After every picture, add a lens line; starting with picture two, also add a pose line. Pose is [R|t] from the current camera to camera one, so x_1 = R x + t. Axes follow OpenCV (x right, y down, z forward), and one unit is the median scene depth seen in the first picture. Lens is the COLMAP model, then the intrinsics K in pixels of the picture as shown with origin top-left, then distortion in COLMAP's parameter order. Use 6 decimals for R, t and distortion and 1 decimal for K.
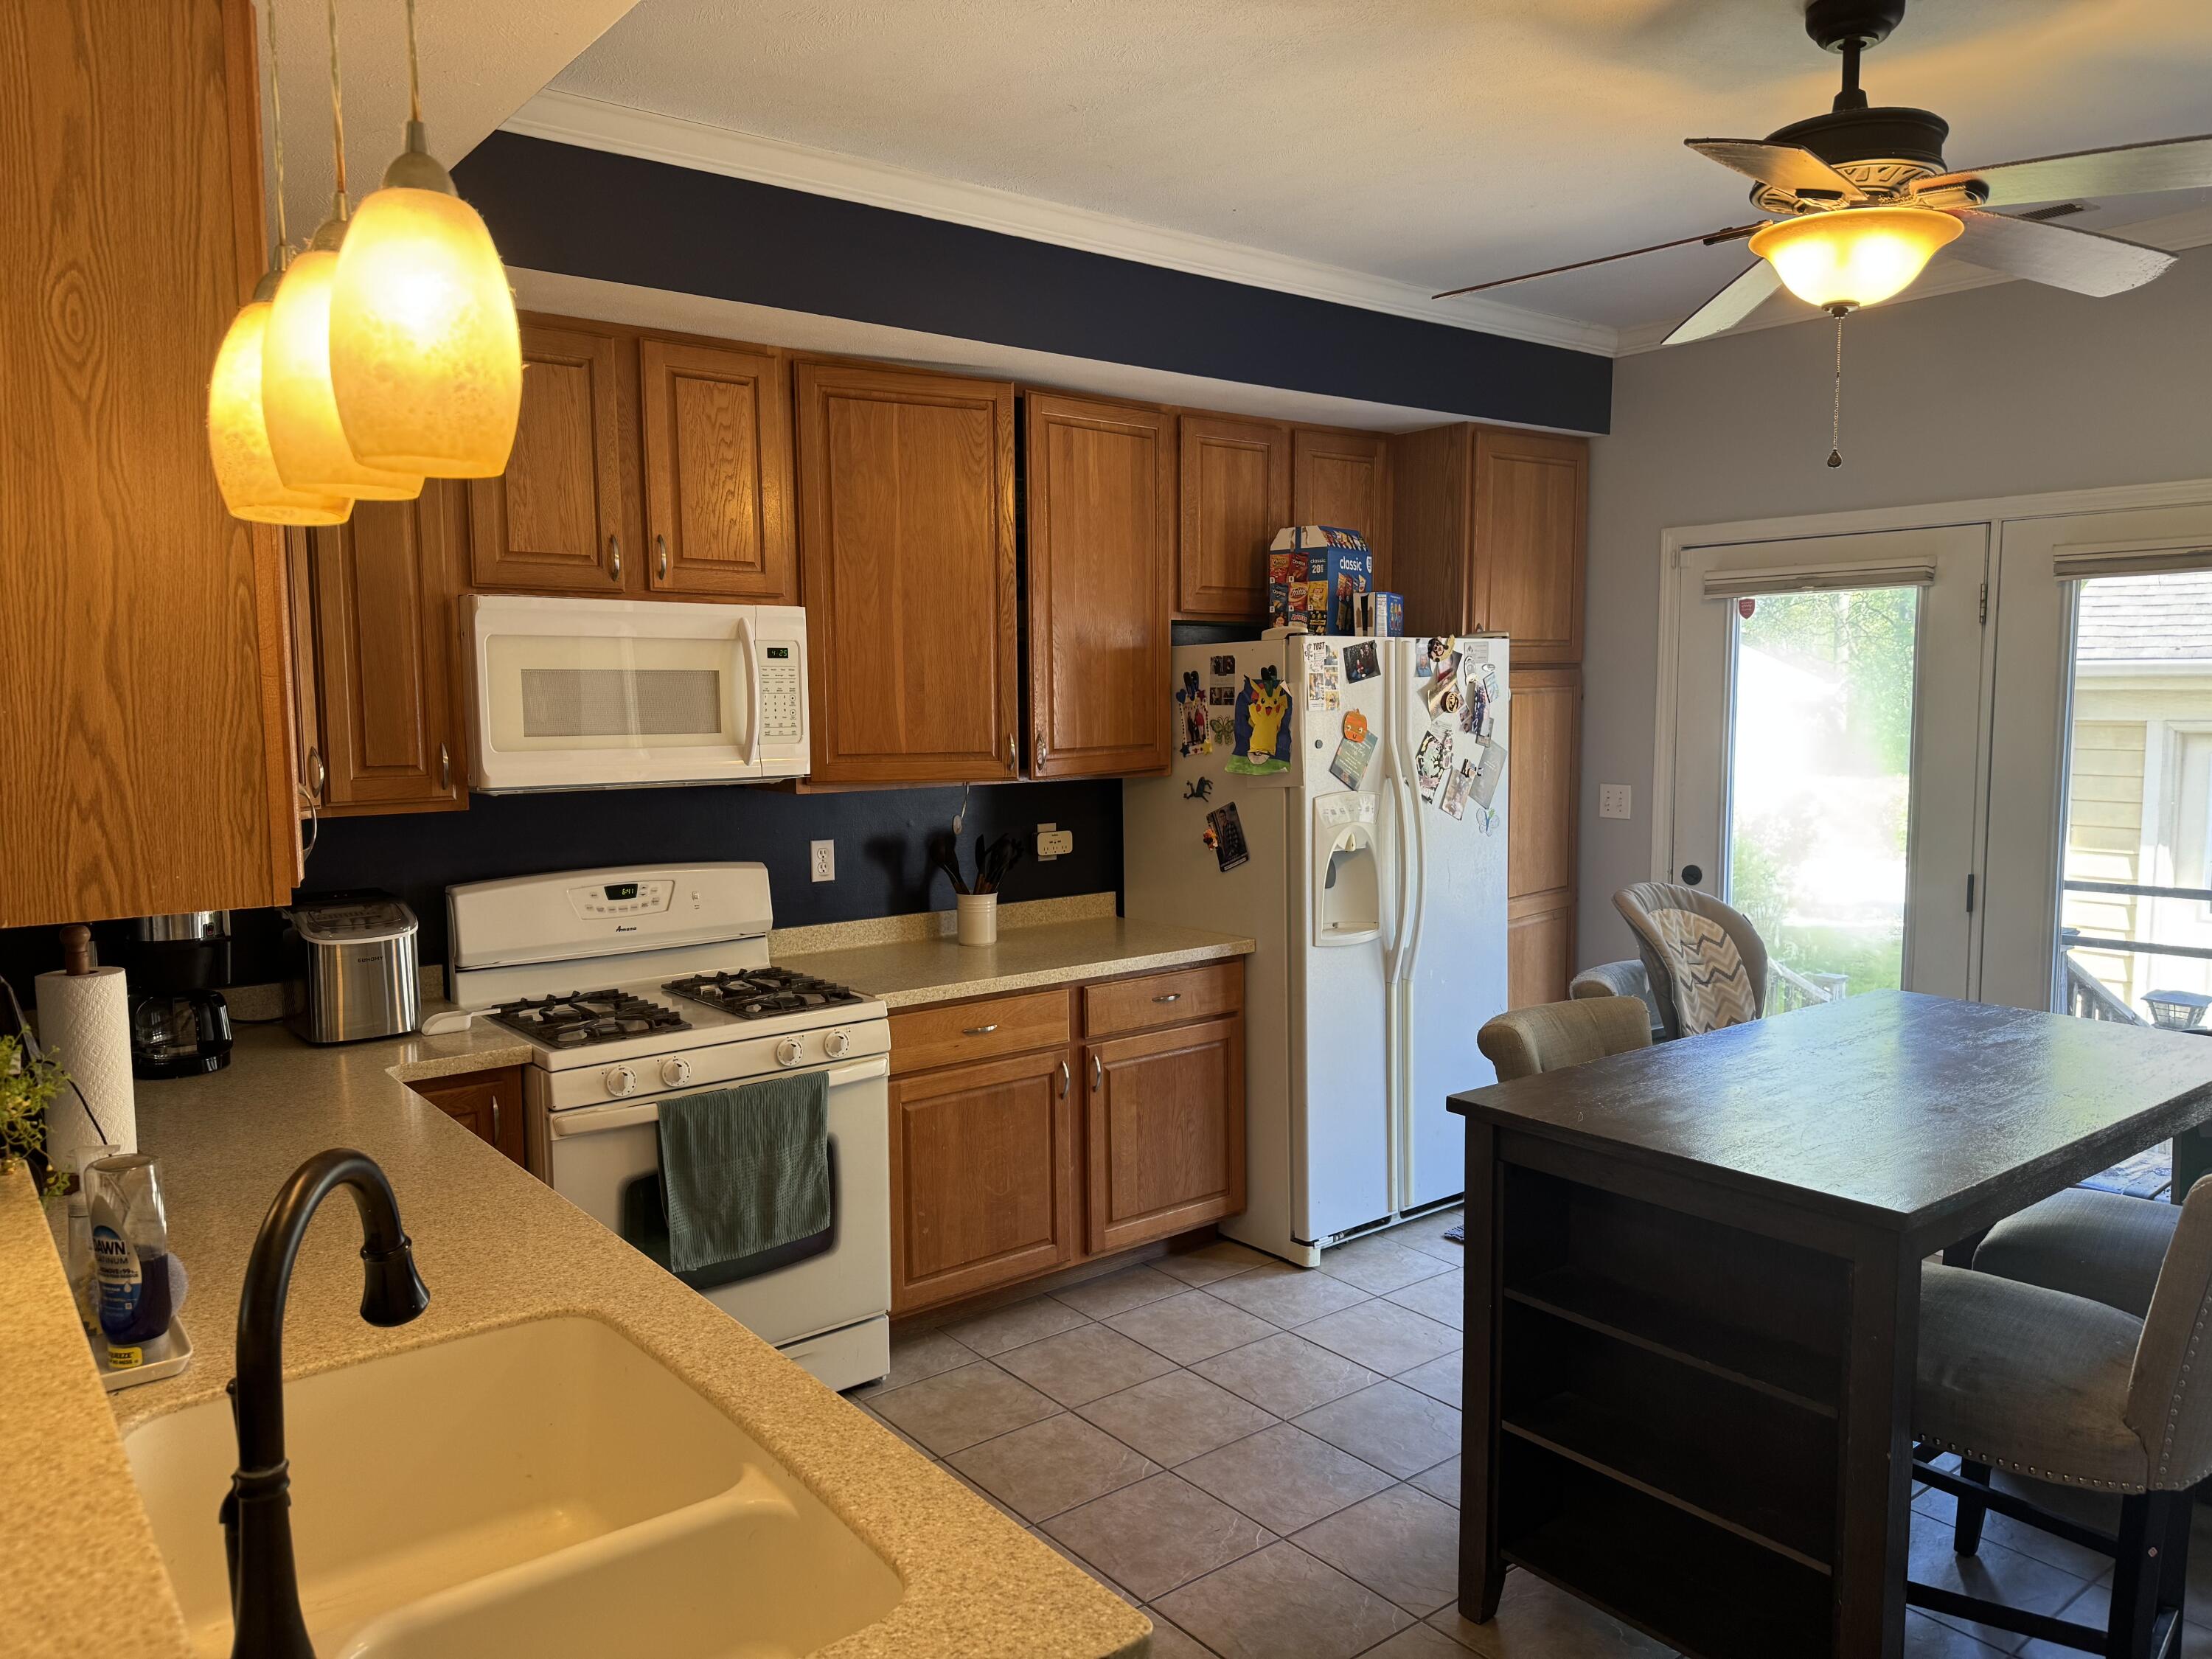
lens RADIAL K [[1542.5, 0, 1101.8], [0, 1542.5, 838.2], [0, 0, 1]] dist [0.115572, -0.163864]
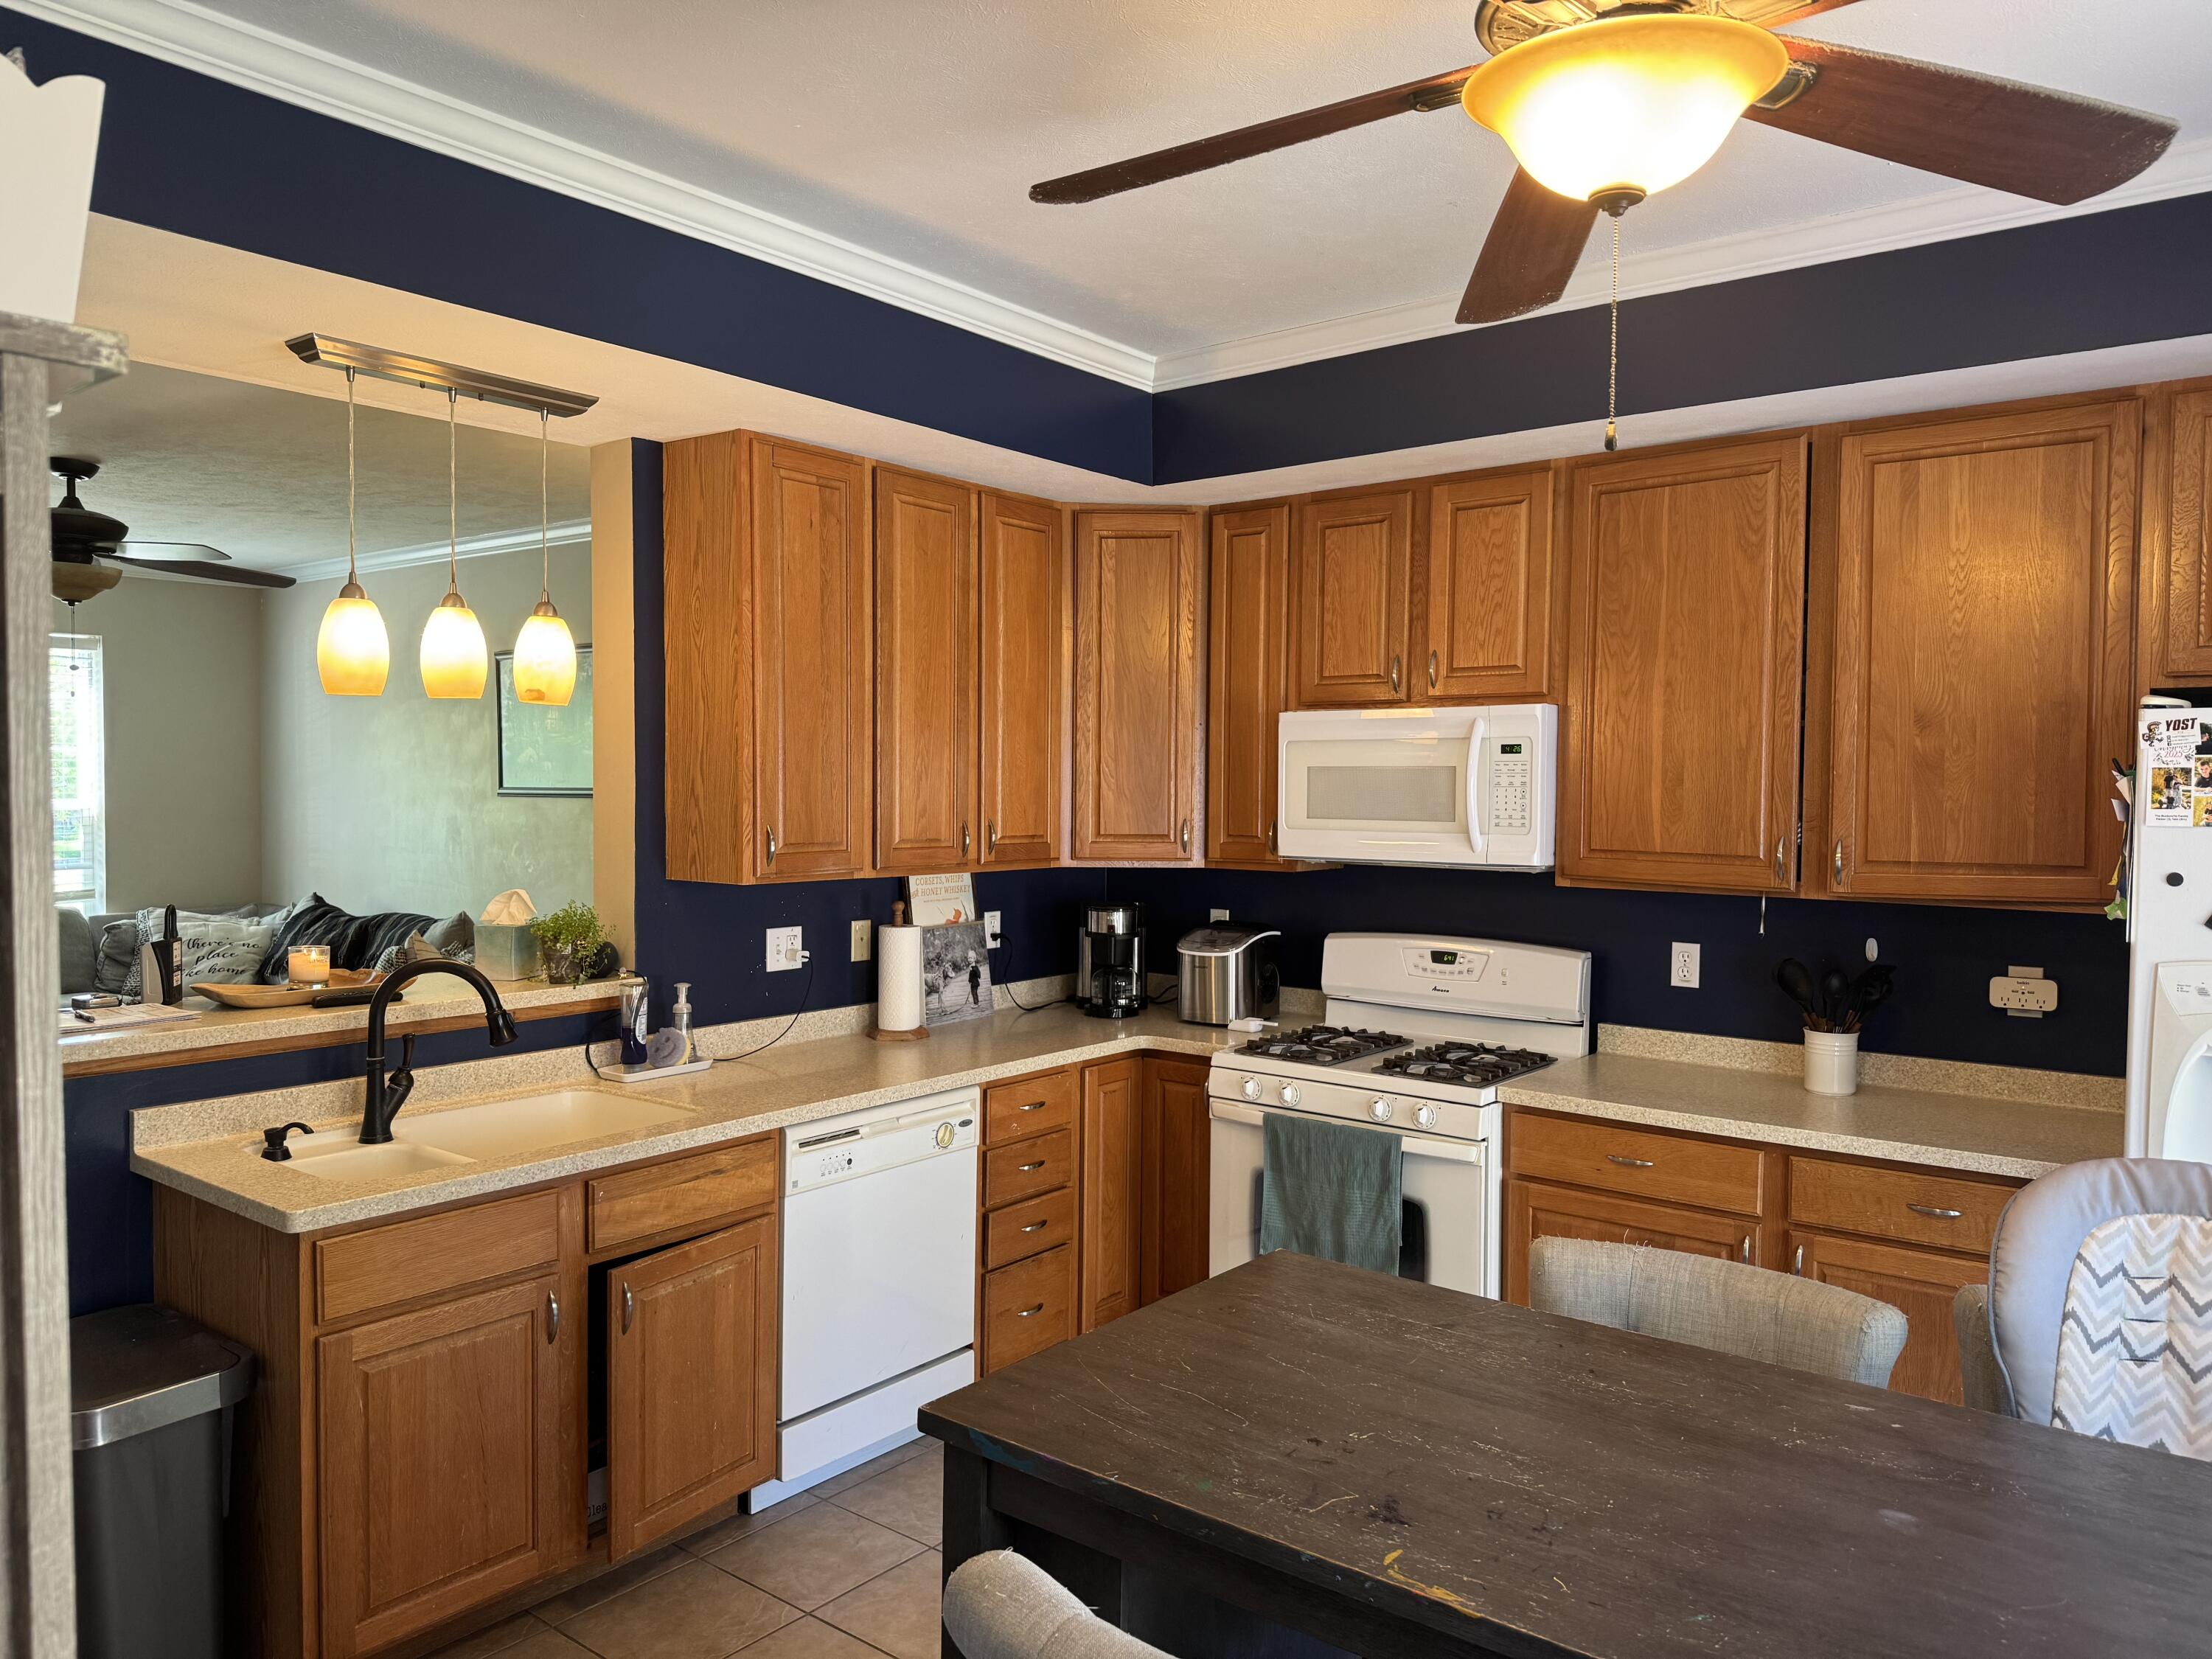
lens RADIAL K [[1543.1, 0, 1092.0], [0, 1543.1, 840.3], [0, 0, 1]] dist [0.102080, -0.138202]
pose [[0.230661, 0.046680, -0.971914, 0.740469], [-0.102520, 0.994455, 0.023432, -0.051964], [0.967618, 0.094235, 0.234167, 0.470858]]
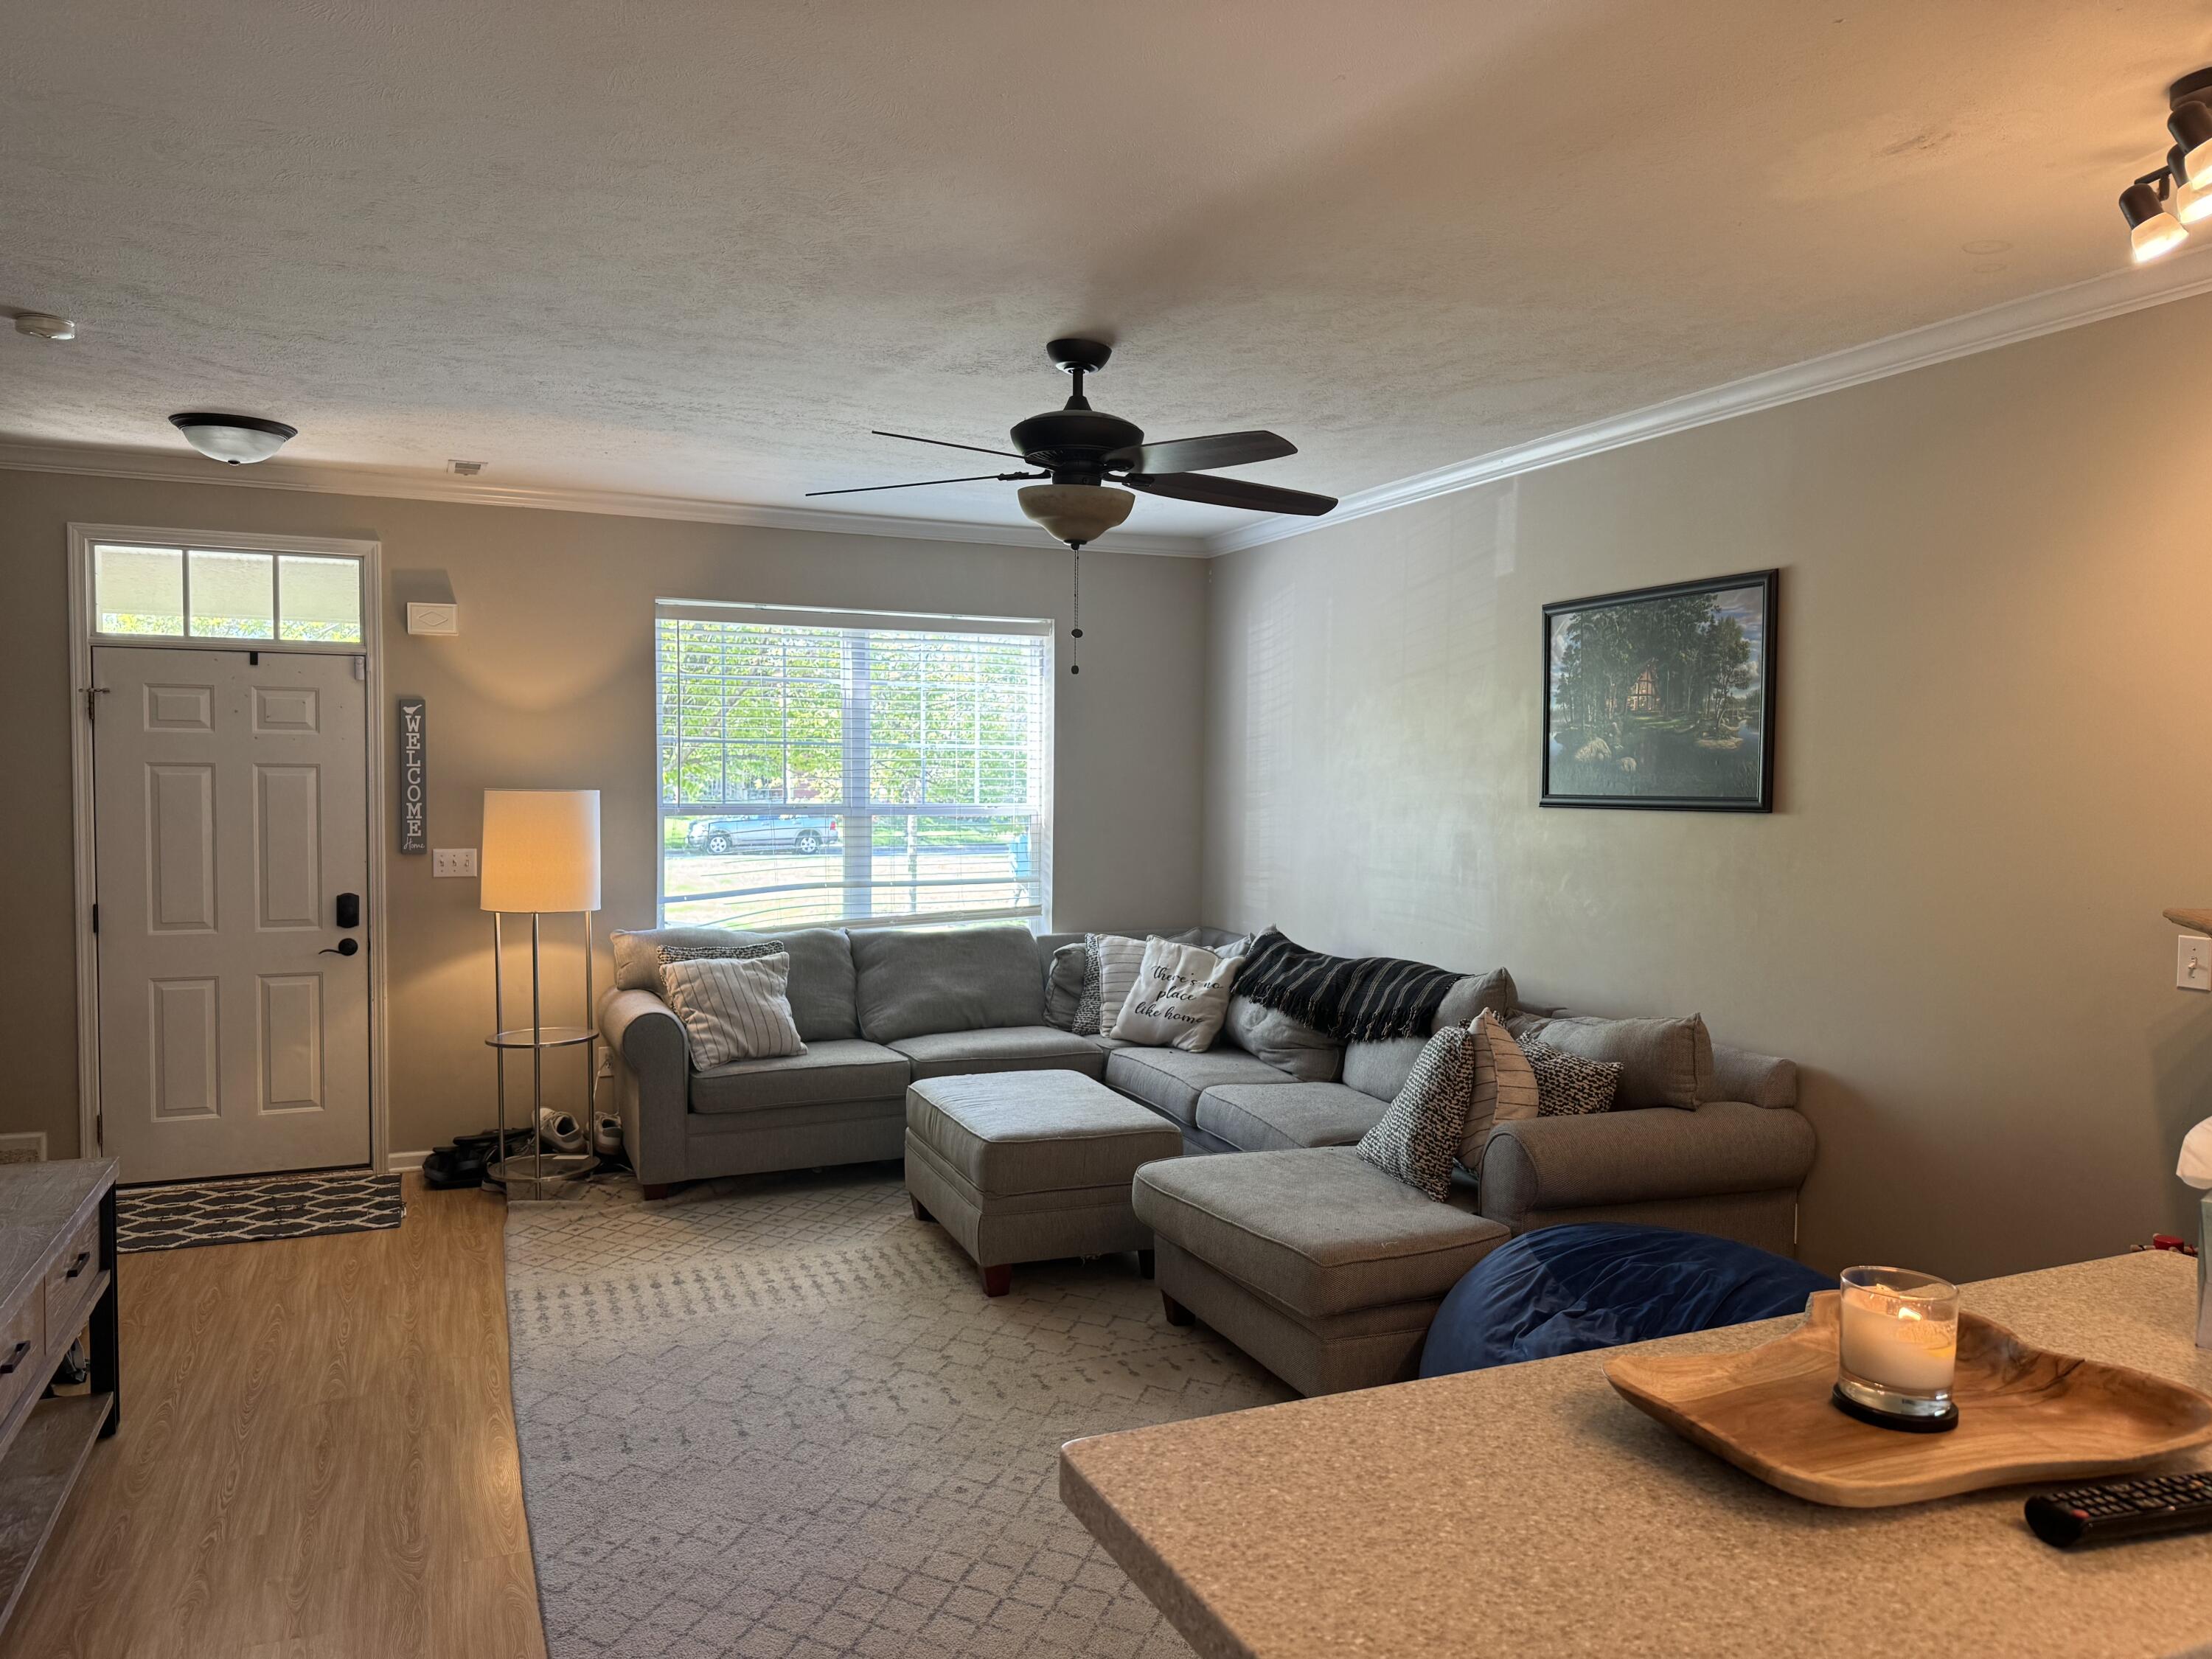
lens RADIAL K [[1542.5, 0, 1101.8], [0, 1542.5, 838.2], [0, 0, 1]] dist [0.115572, -0.163864]
pose [[-0.252922, 0.047759, -0.966307, 0.093720], [-0.097407, 0.992449, 0.074547, -0.022026], [0.962571, 0.112980, -0.246360, 0.165775]]
